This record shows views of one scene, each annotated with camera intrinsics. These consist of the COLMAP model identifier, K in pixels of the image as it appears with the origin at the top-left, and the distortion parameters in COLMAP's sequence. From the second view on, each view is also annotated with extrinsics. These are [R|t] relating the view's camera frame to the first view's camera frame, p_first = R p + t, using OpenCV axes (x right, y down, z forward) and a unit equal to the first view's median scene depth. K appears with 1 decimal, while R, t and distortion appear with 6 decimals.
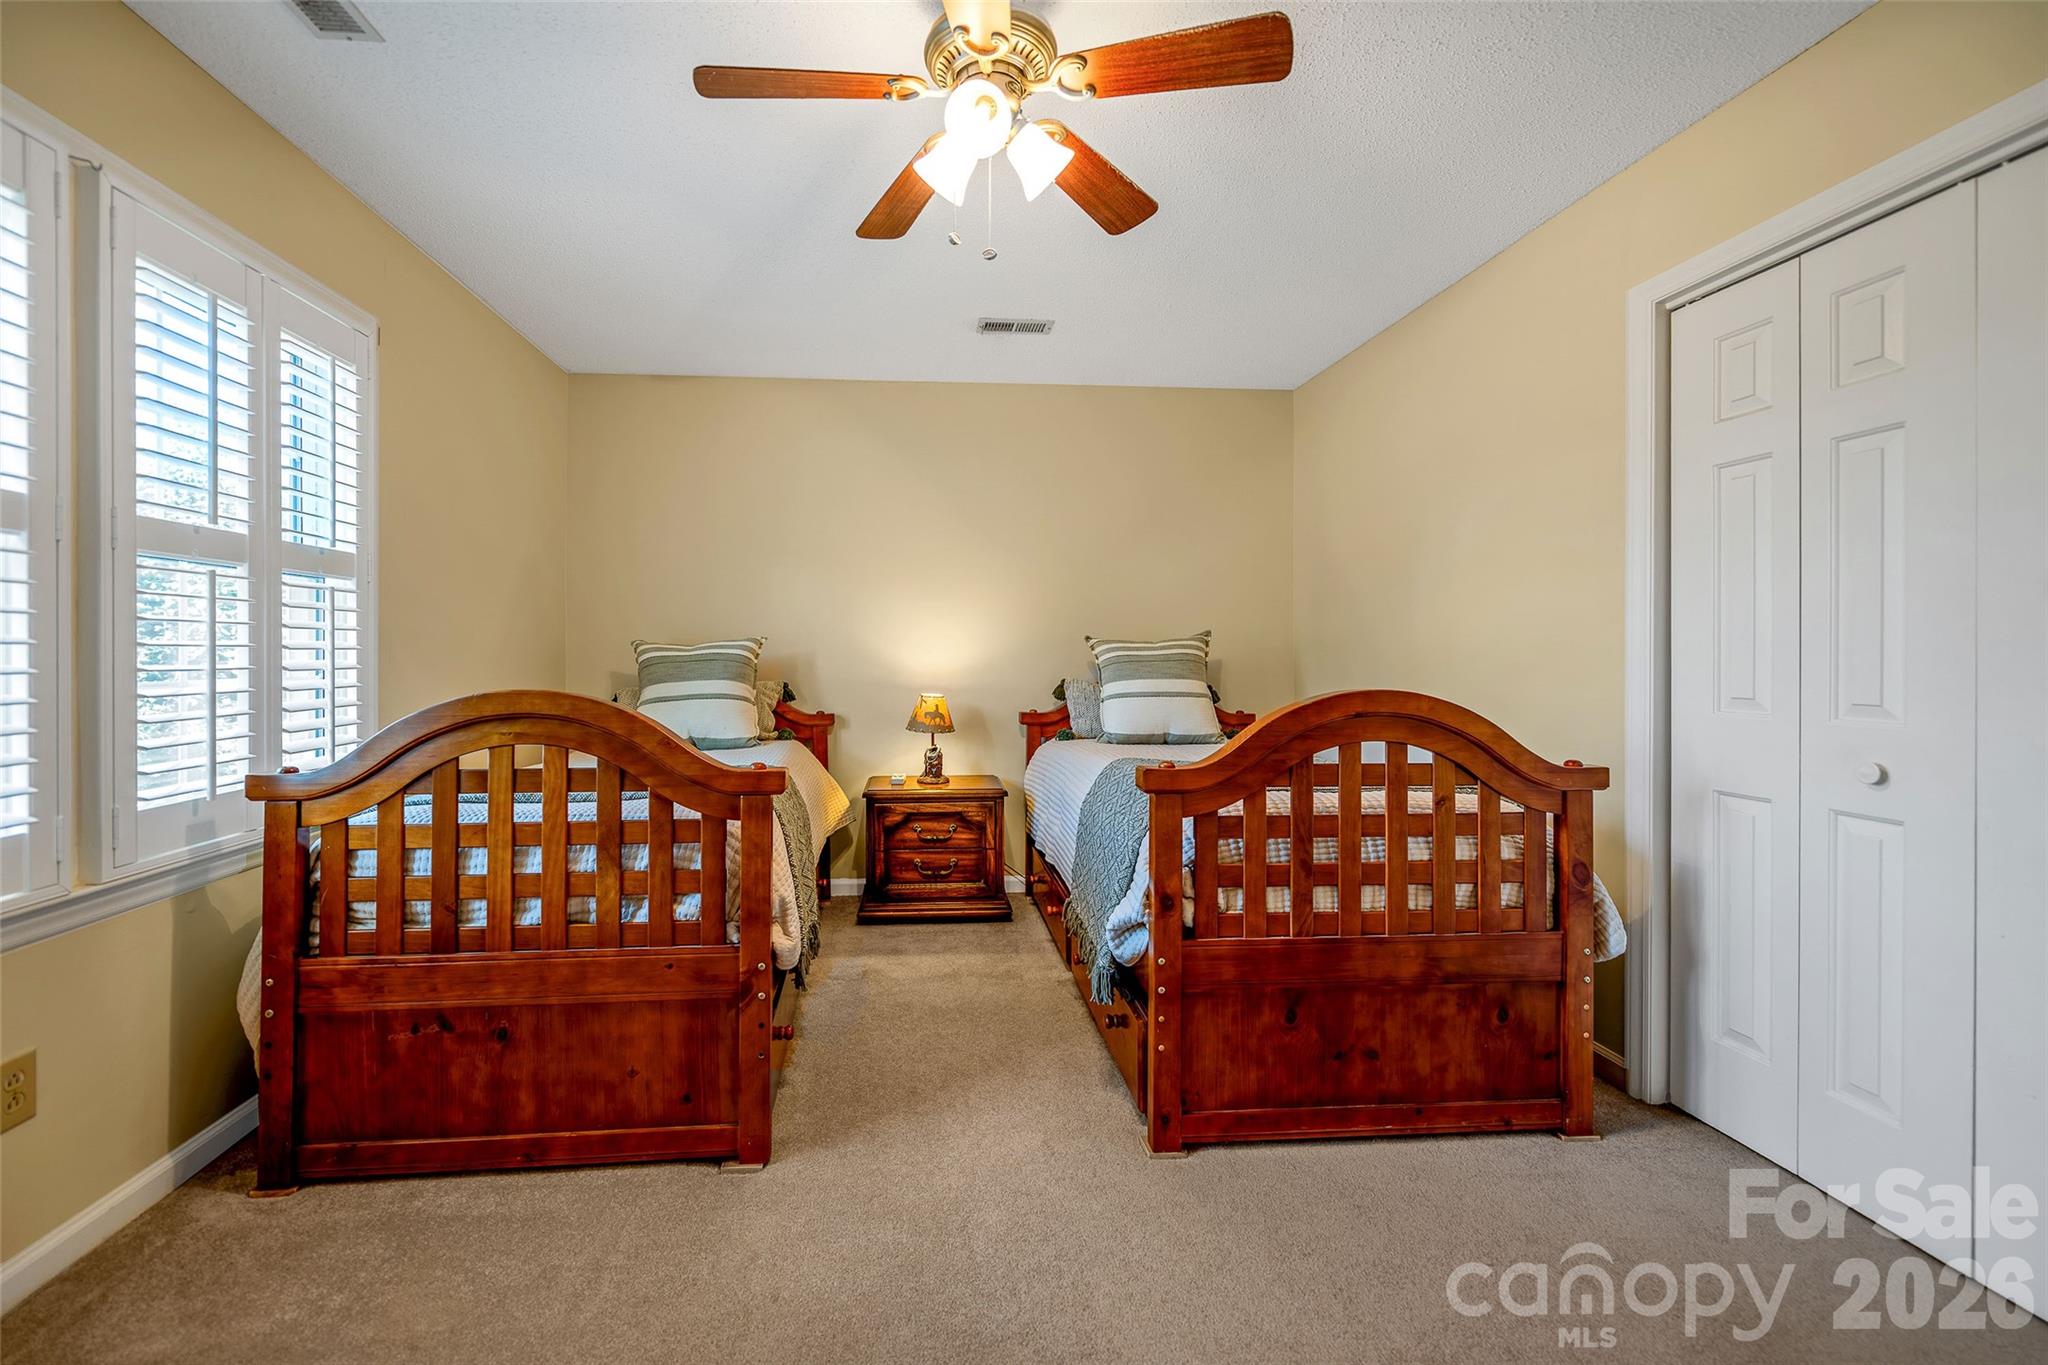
lens RADIAL K [[828.3, 0, 1005.0], [0, 828.3, 666.5], [0, 0, 1]] dist [-0.003184, -0.001175]
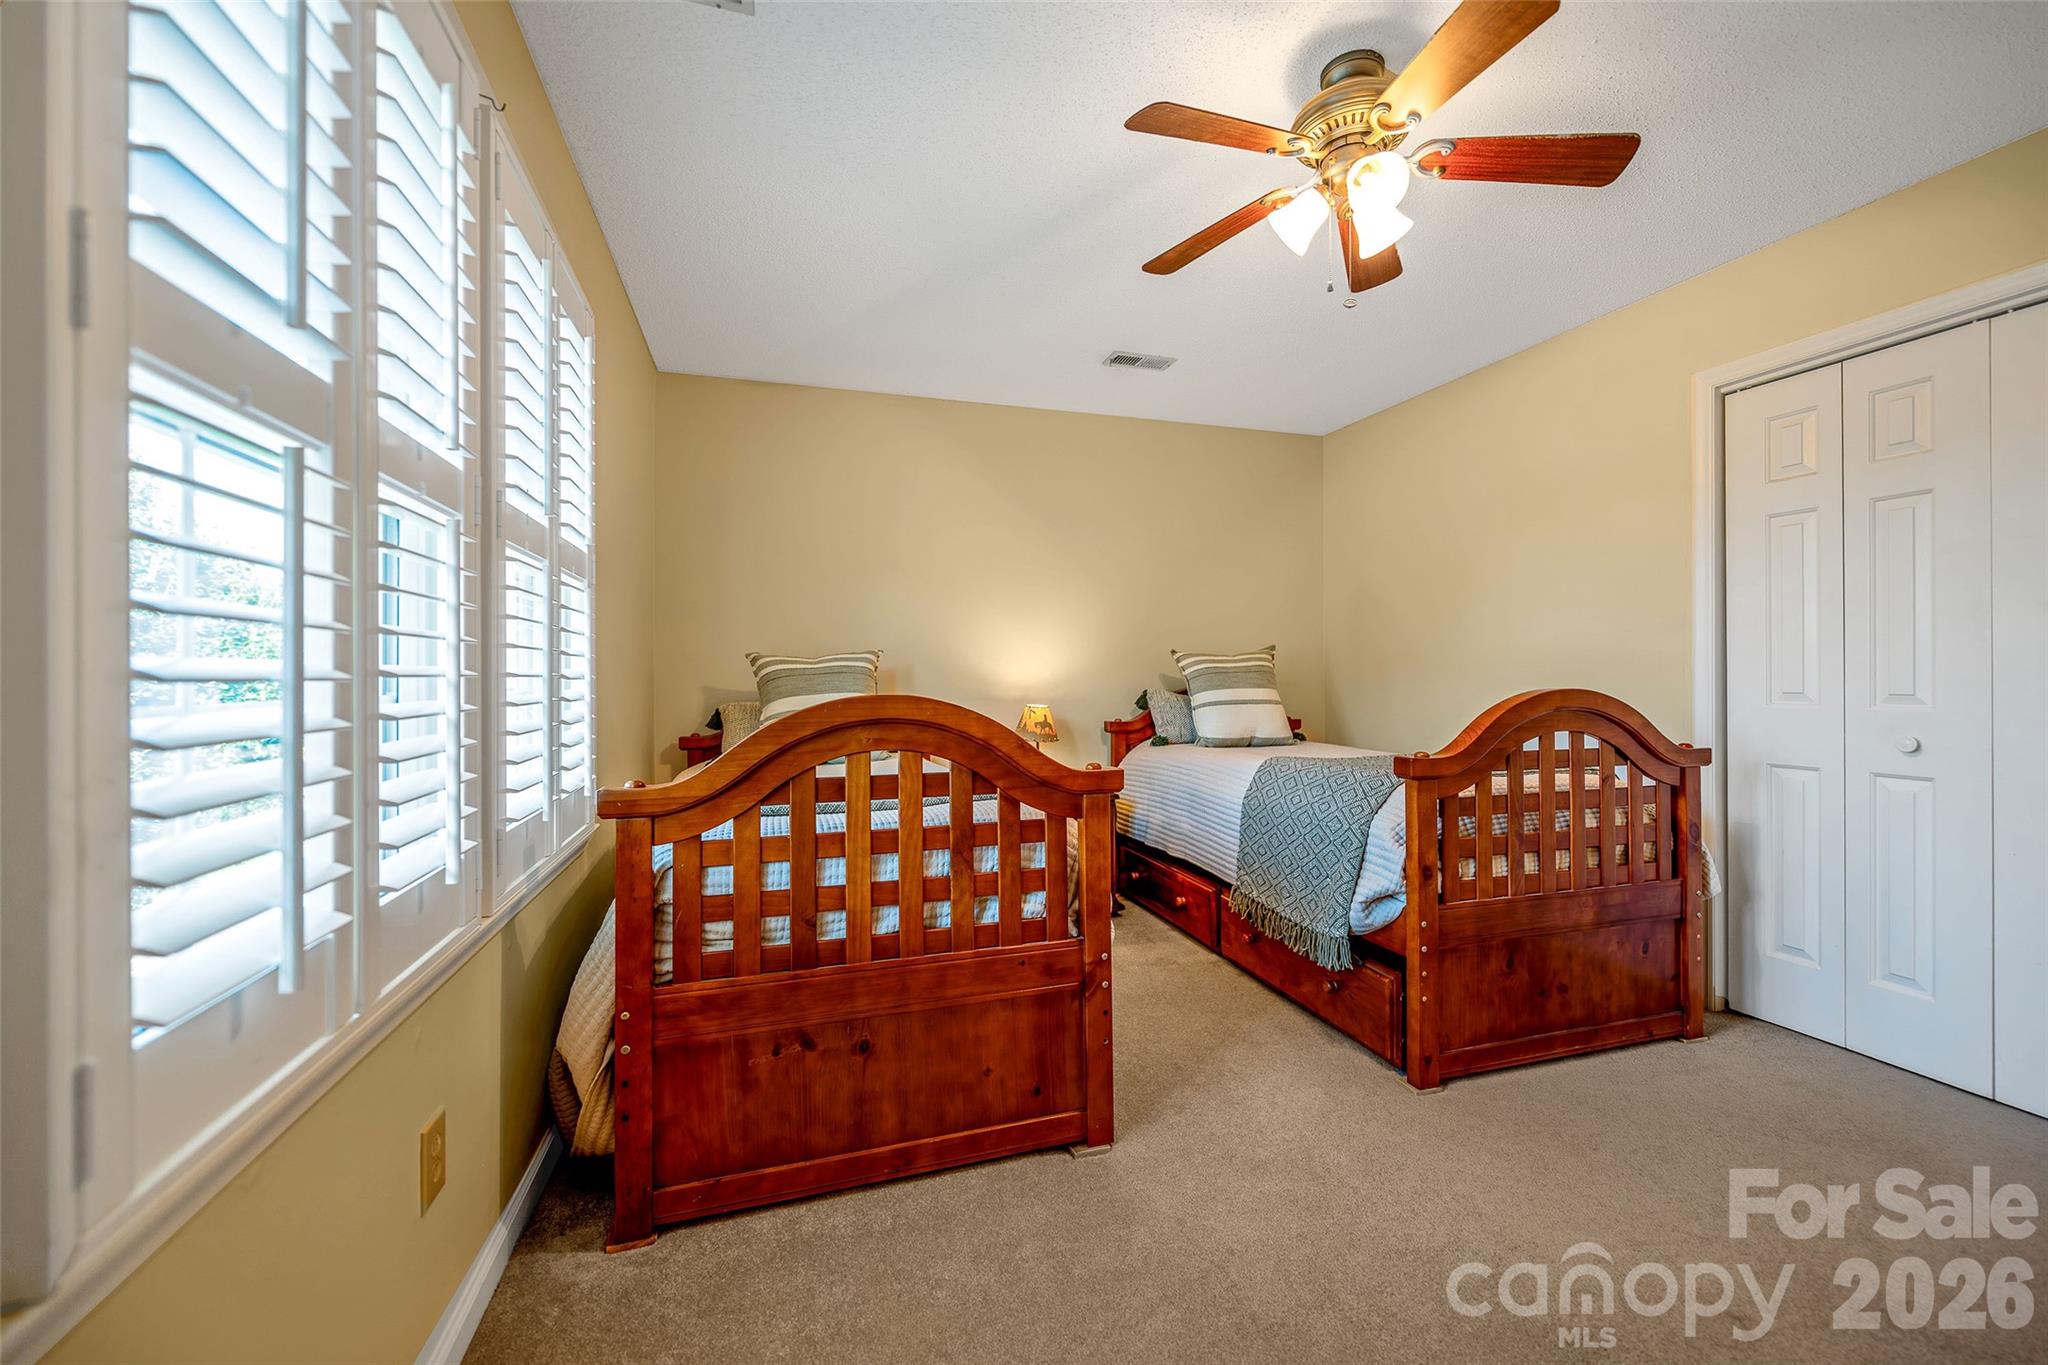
lens RADIAL K [[828.3, 0, 909.3], [0, 828.3, 687.5], [0, 0, 1]] dist [-0.003184, -0.001175]
pose [[0.975294, -0.007612, 0.220780, -0.760808], [0.008875, 0.999949, -0.004728, 0.023473], [-0.220733, 0.006571, 0.975312, 0.026556]]
